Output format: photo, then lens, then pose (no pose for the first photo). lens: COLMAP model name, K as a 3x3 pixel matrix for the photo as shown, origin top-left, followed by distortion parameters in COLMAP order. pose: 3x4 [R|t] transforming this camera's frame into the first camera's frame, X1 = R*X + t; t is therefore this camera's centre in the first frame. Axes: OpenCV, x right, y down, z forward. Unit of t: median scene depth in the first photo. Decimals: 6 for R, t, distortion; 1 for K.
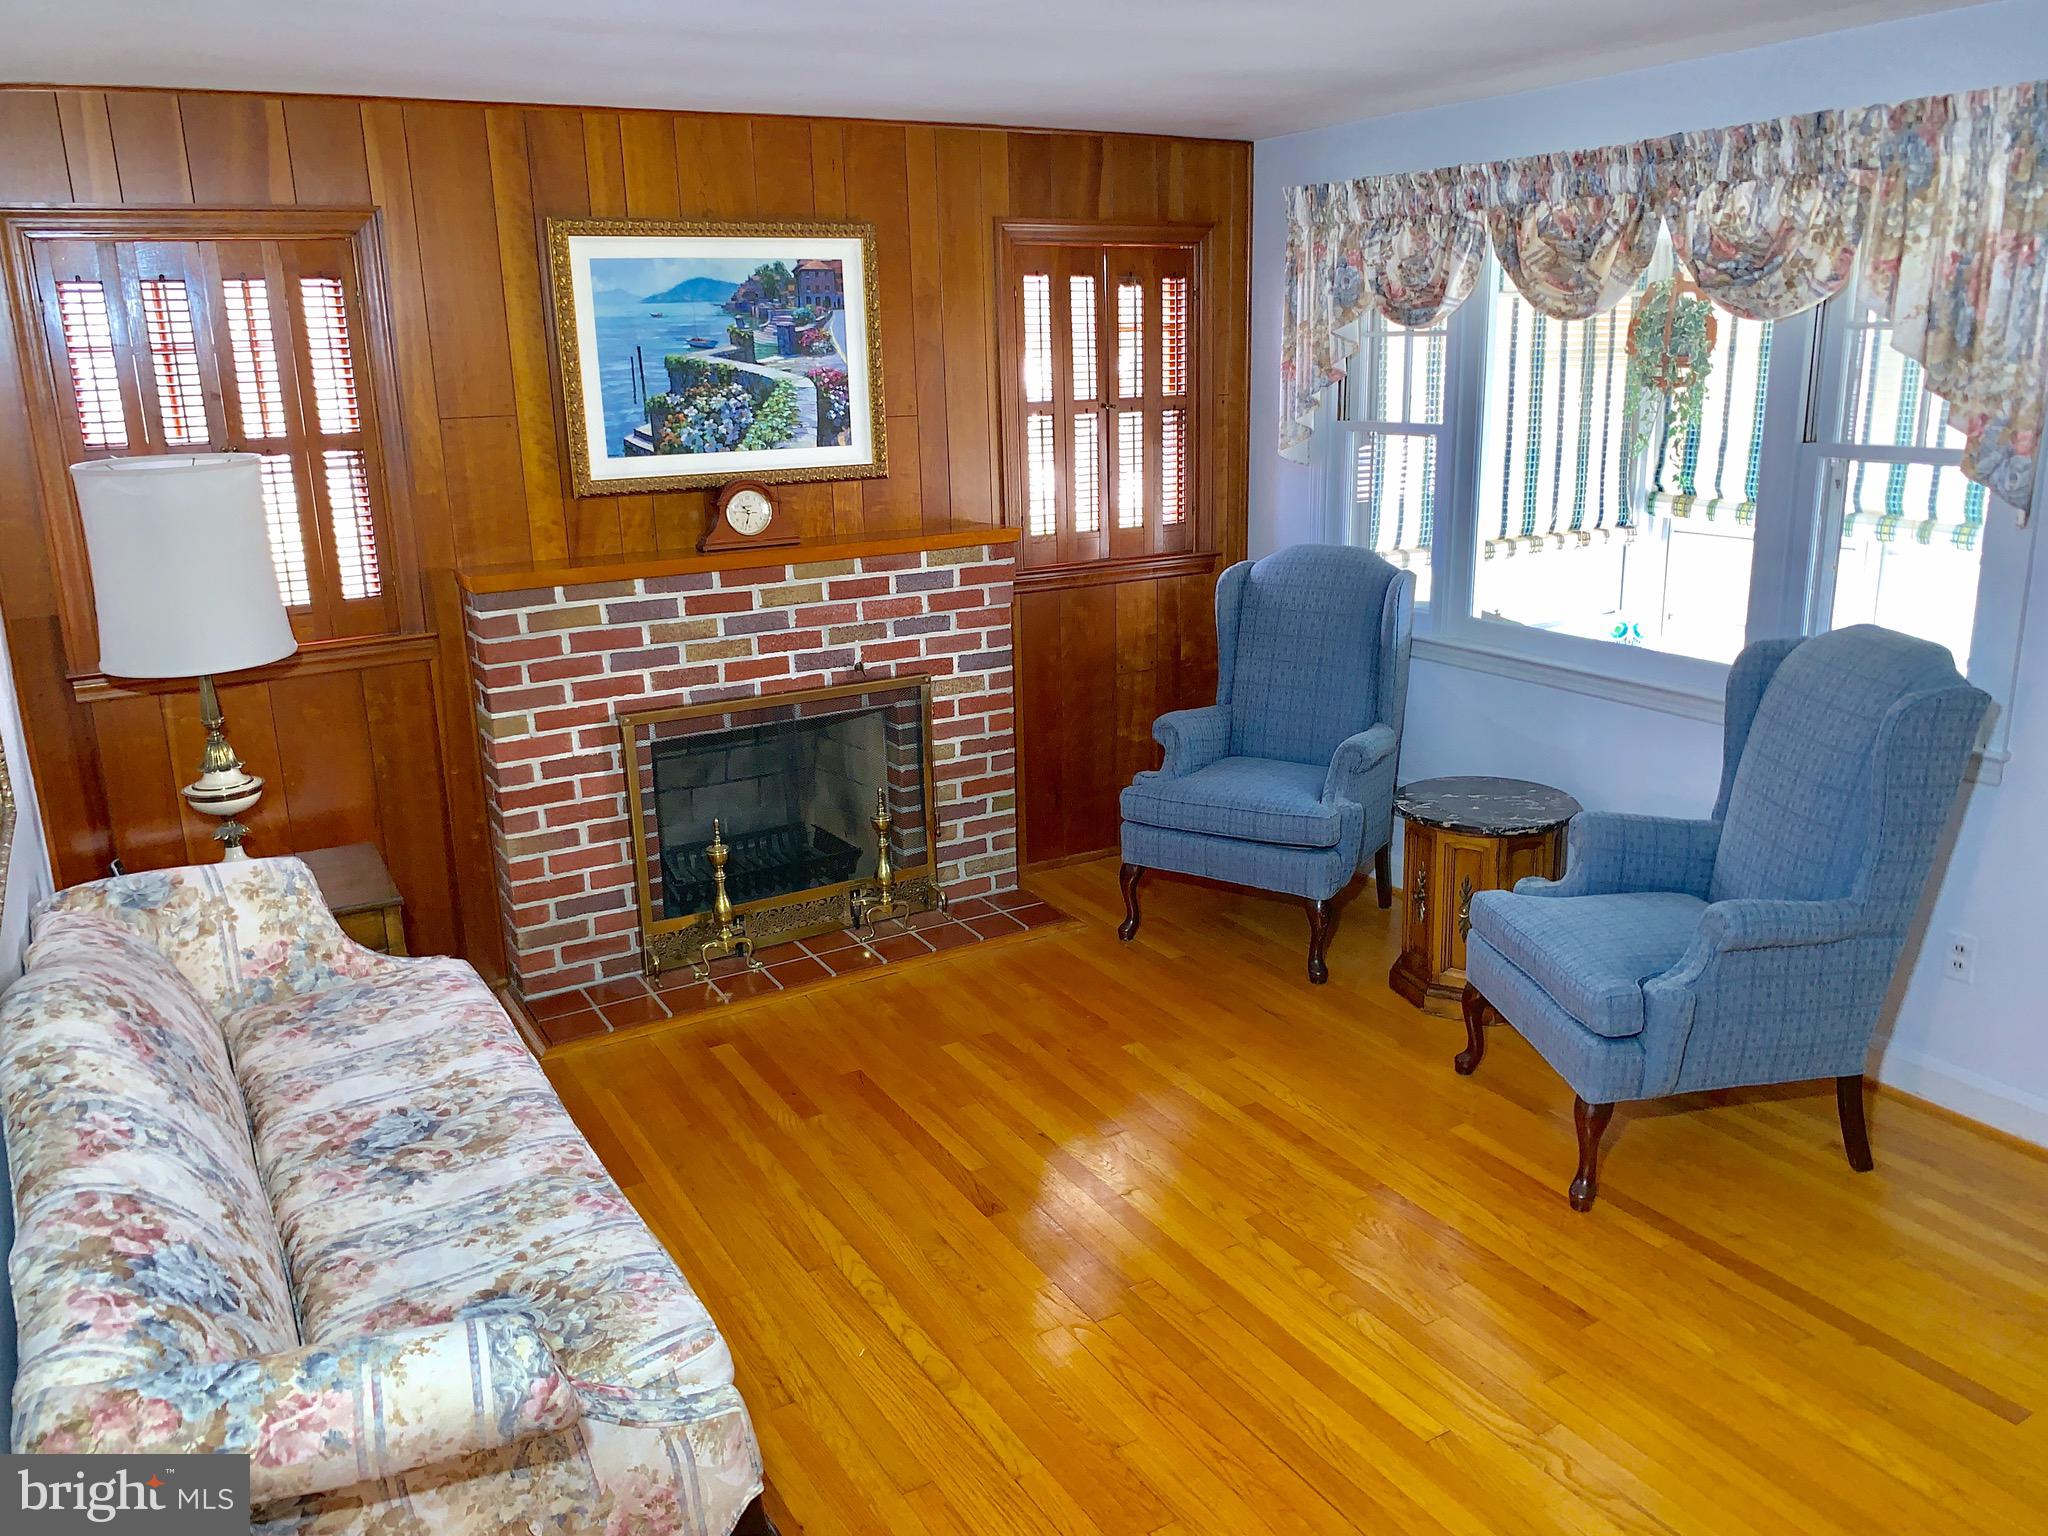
lens RADIAL K [[1575.2, 0, 1046.5], [0, 1575.2, 750.1], [0, 0, 1]] dist [0.008442, -0.015796]
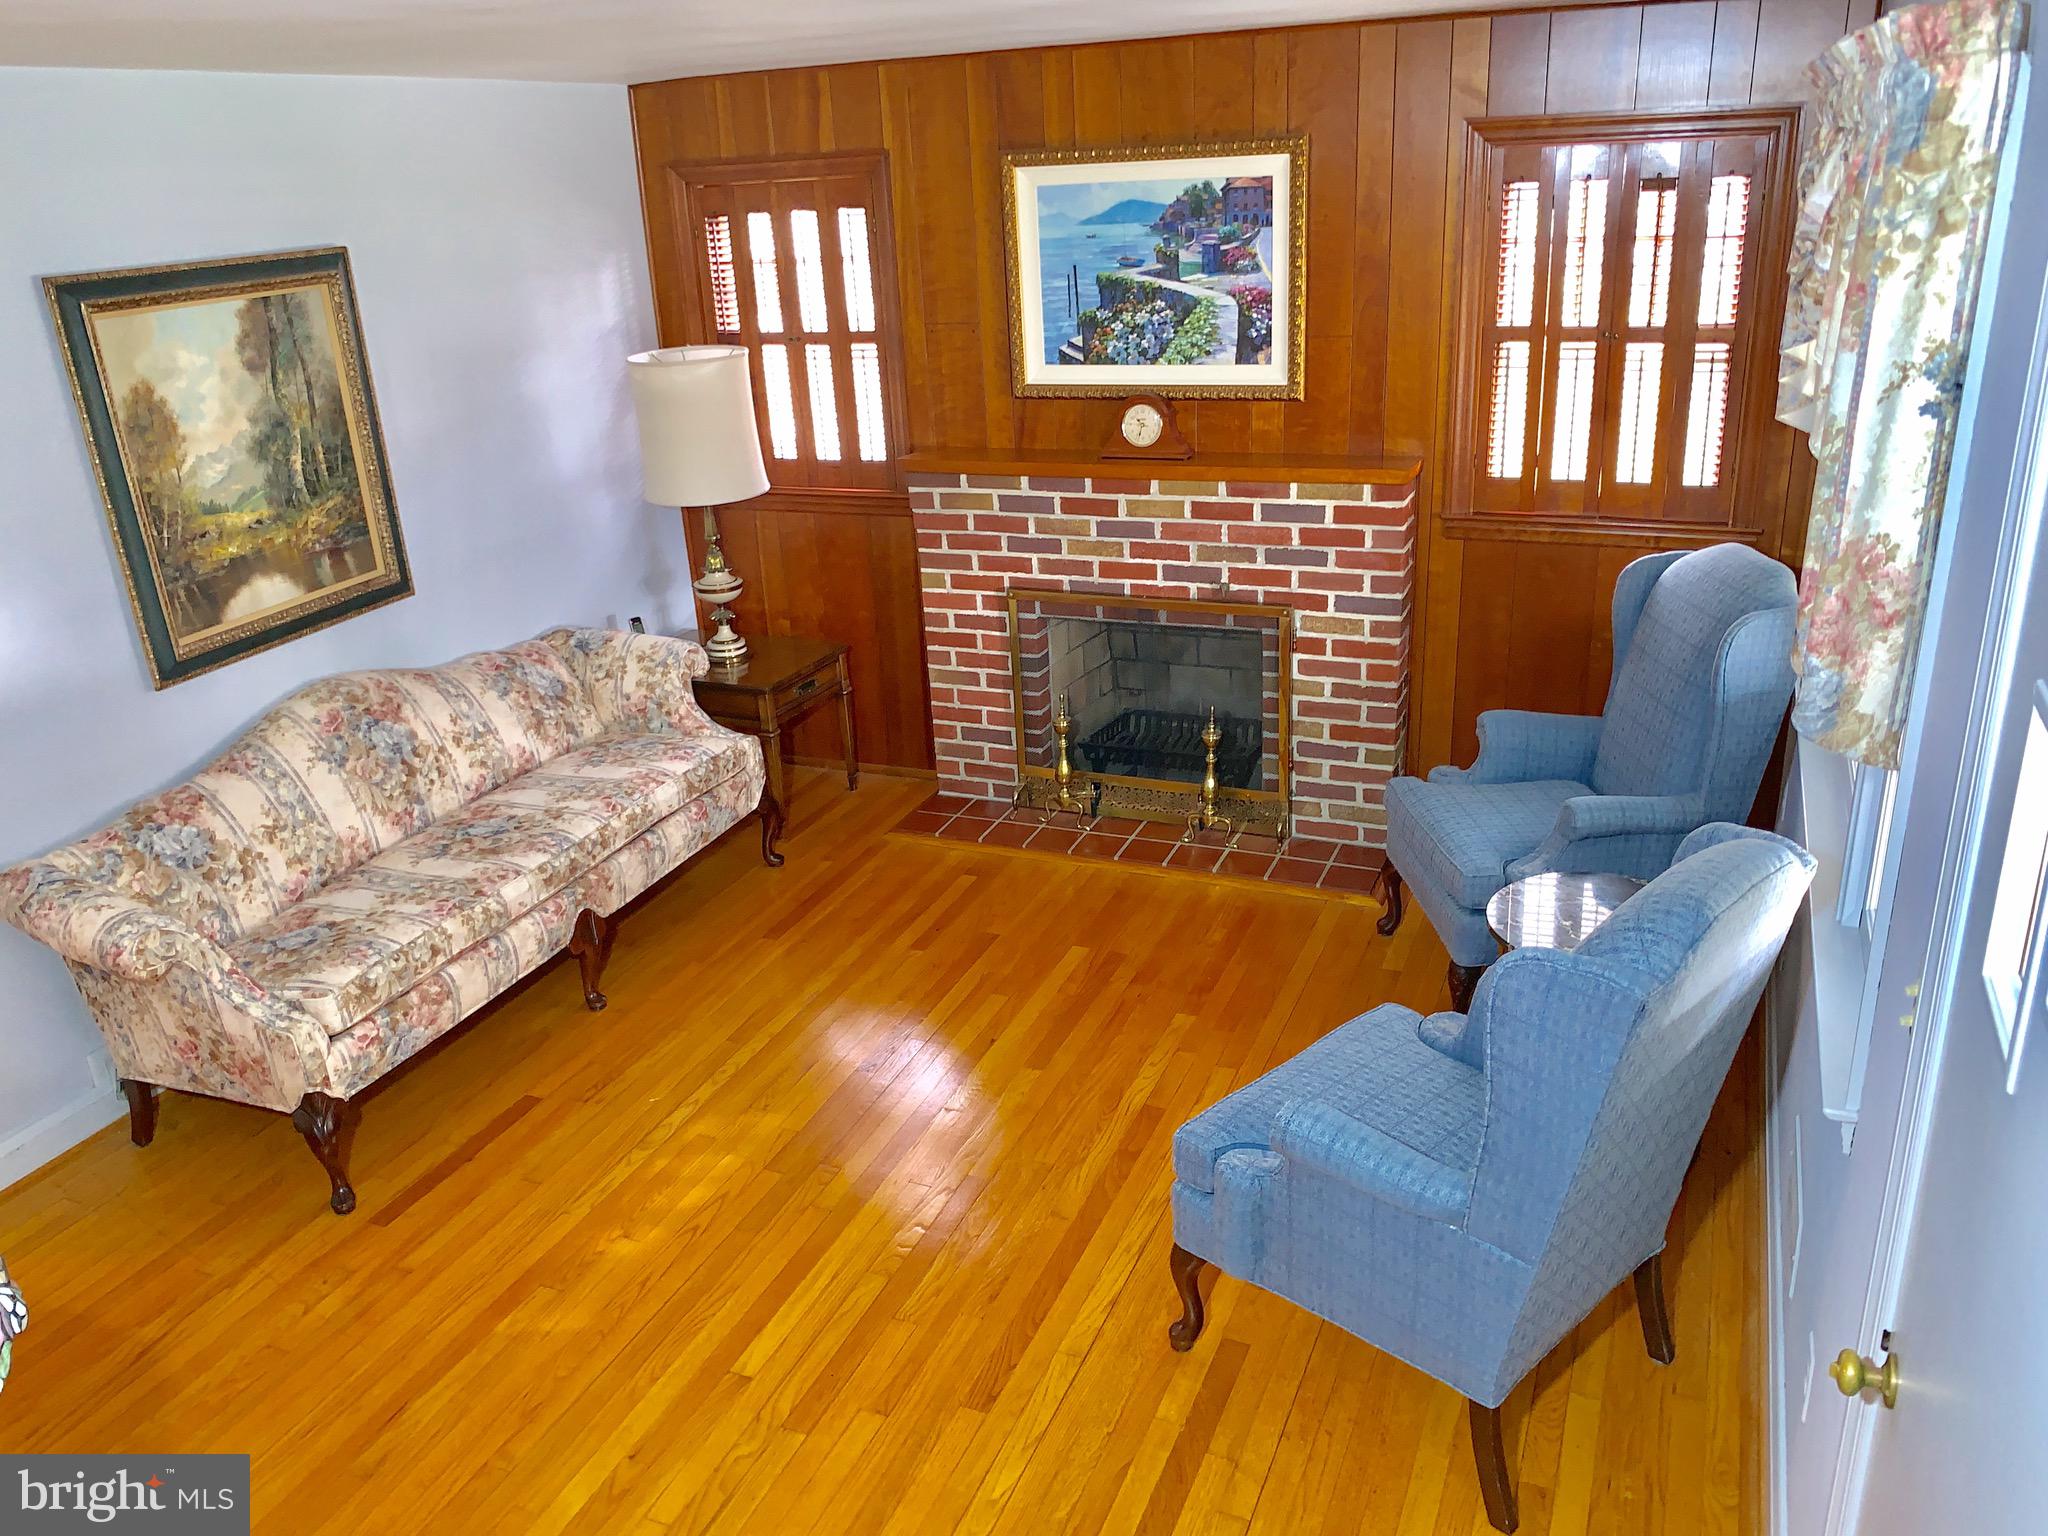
lens RADIAL K [[1522.0, 0, 930.5], [0, 1522.0, 757.4], [0, 0, 1]] dist [0.088067, -0.284928]
pose [[0.586101, 0.279462, -0.760517, 0.589259], [-0.170094, 0.960156, 0.221738, -0.141931], [0.792183, -0.000602, 0.610284, 0.254248]]
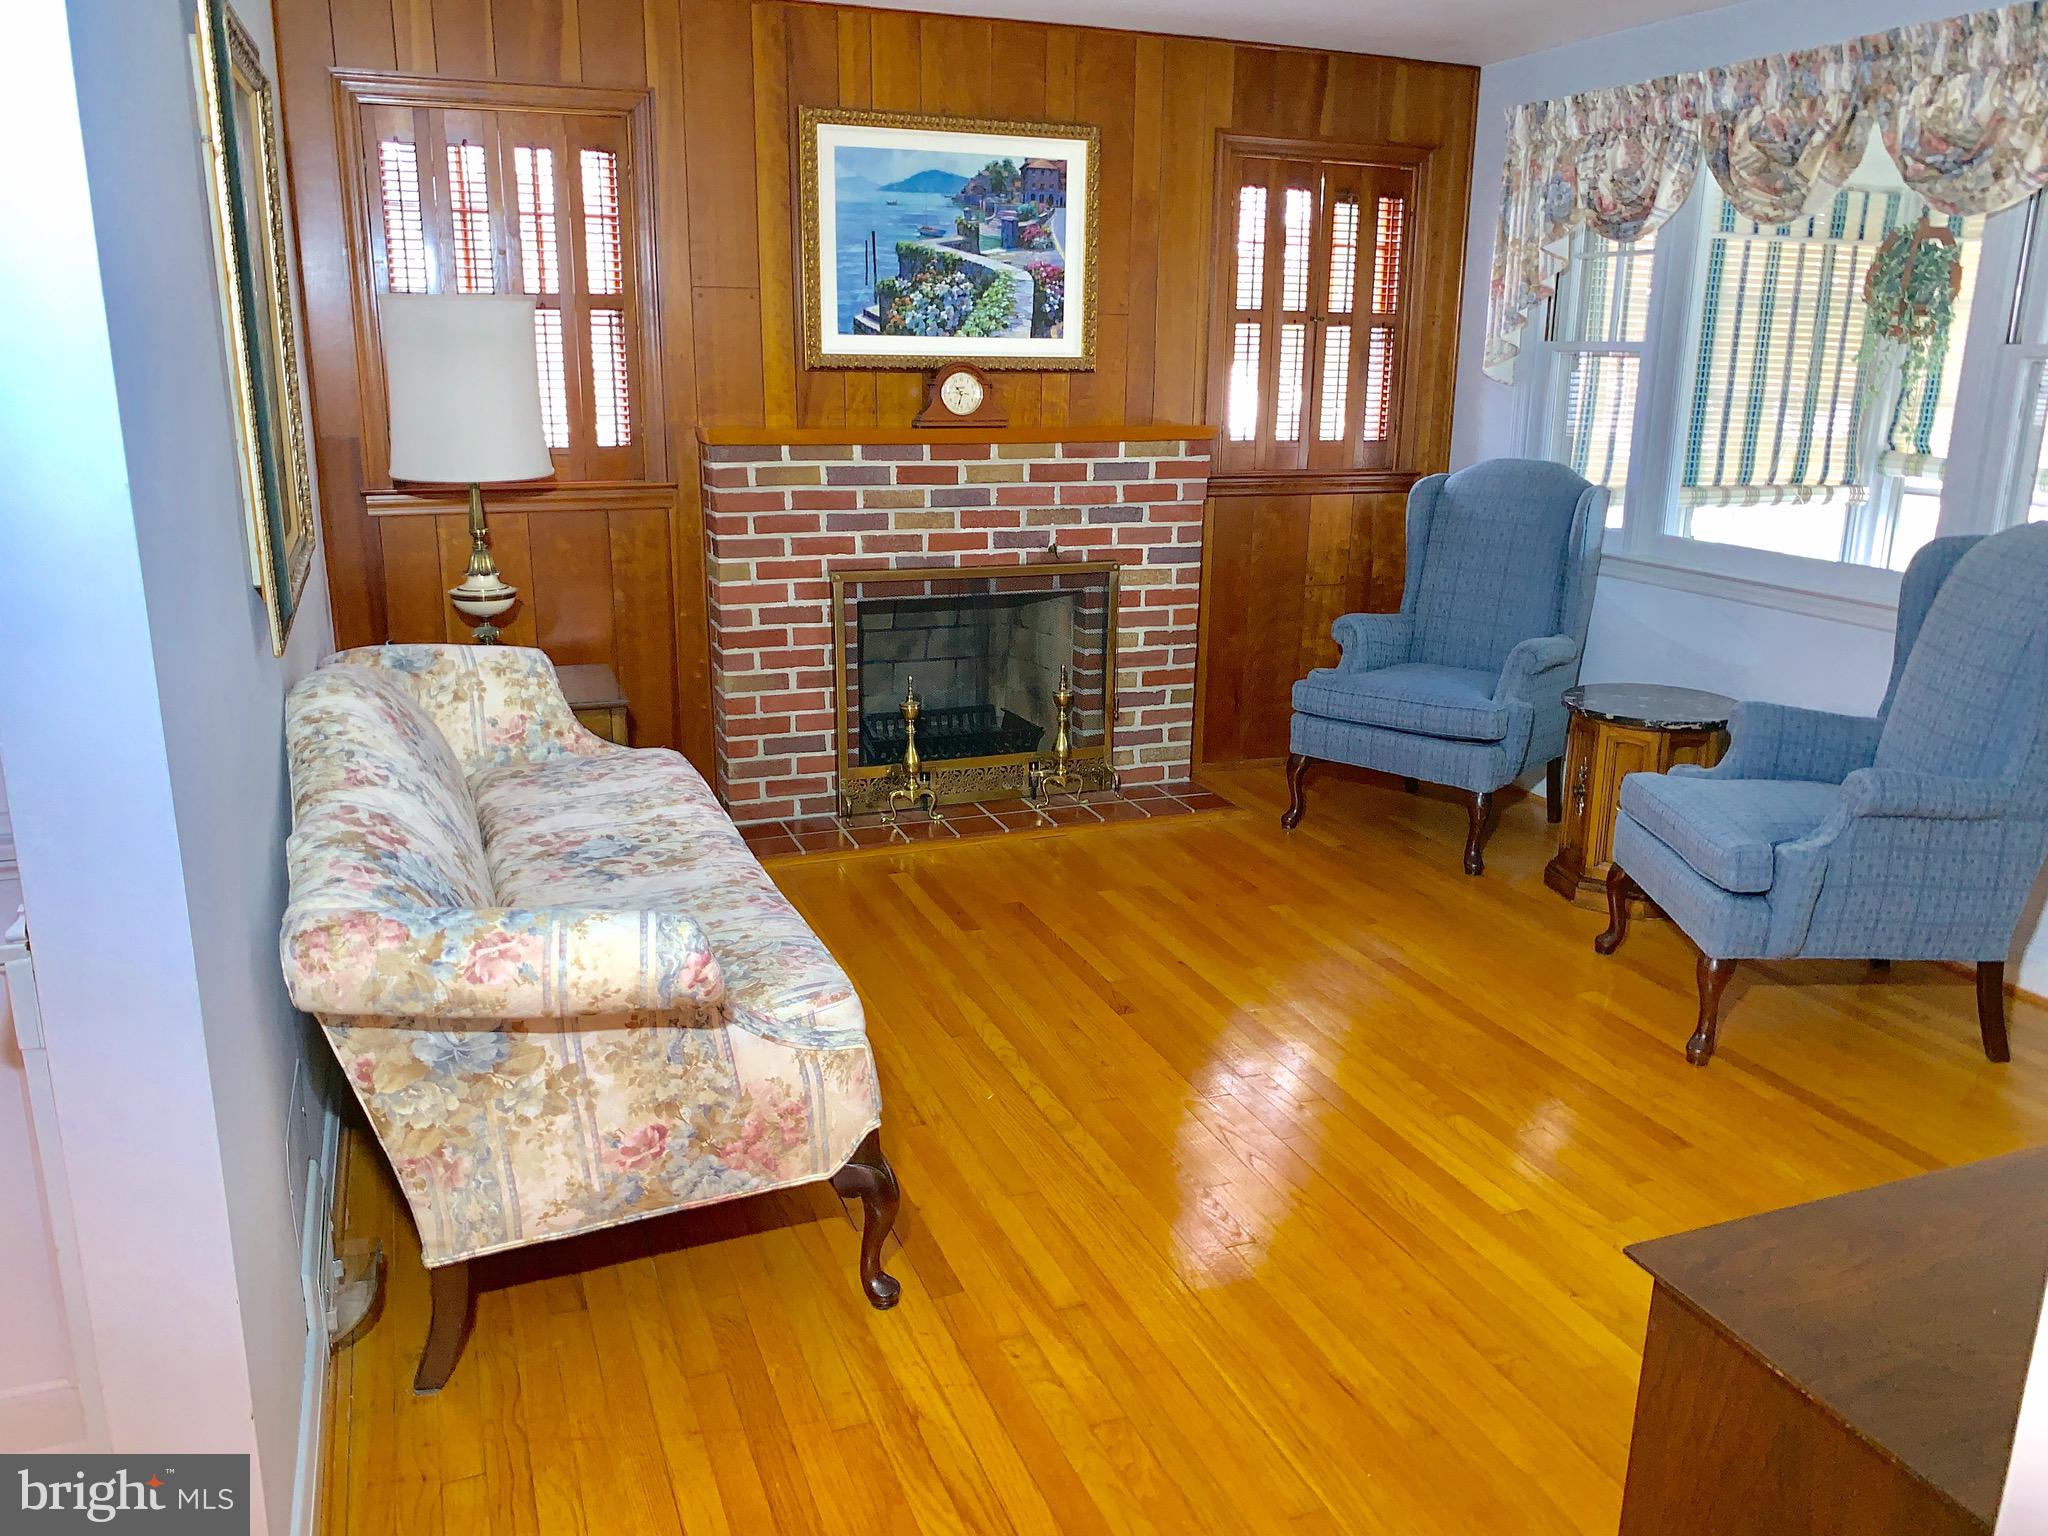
lens RADIAL K [[1572.7, 0, 1047.4], [0, 1572.7, 770.5], [0, 0, 1]] dist [0.001872, -0.013172]
pose [[0.987461, 0.076724, -0.137965, 0.035487], [-0.075776, 0.997051, 0.012116, 0.088422], [0.138488, -0.001510, 0.990363, -0.050316]]
